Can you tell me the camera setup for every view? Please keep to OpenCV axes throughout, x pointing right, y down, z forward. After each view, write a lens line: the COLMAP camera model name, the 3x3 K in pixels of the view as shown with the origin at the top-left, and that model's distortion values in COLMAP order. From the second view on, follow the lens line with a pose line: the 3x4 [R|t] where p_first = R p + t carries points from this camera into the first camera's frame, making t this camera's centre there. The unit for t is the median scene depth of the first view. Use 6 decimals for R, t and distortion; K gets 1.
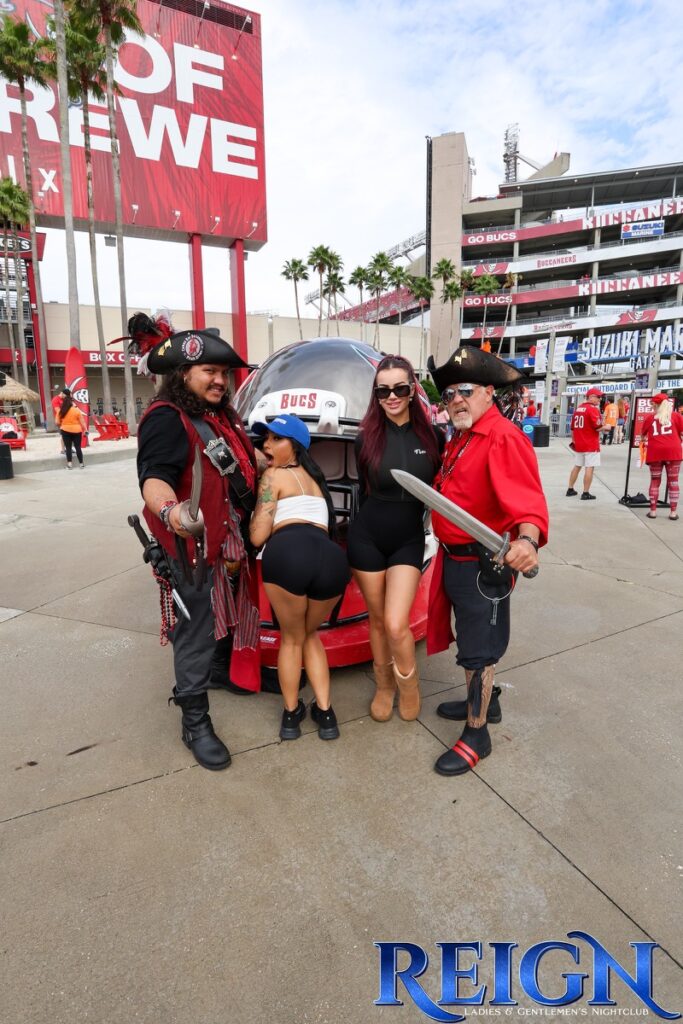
lens RADIAL K [[519.5, 0, 350.4], [0, 519.5, 499.2], [0, 0, 1]] dist [-0.035259, 0.024128]
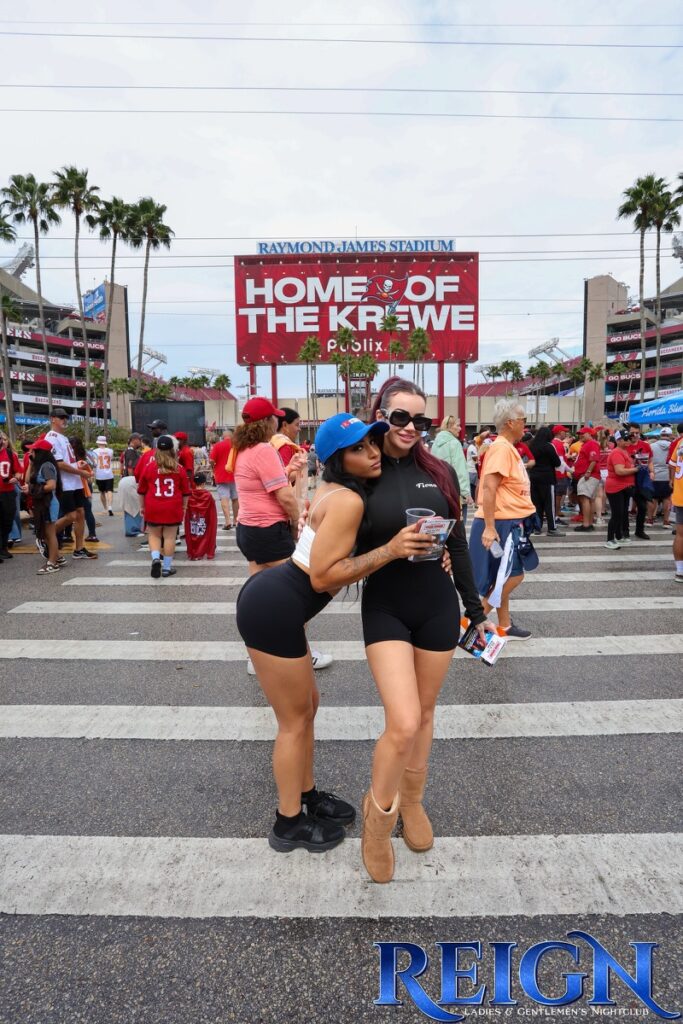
lens RADIAL K [[519.5, 0, 350.4], [0, 519.5, 499.2], [0, 0, 1]] dist [-0.035259, 0.024128]
pose [[0.907919, 0.032893, -0.417854, 0.234415], [-0.065432, 0.995817, -0.063782, 0.170249], [0.414008, 0.085250, 0.906272, -0.916842]]
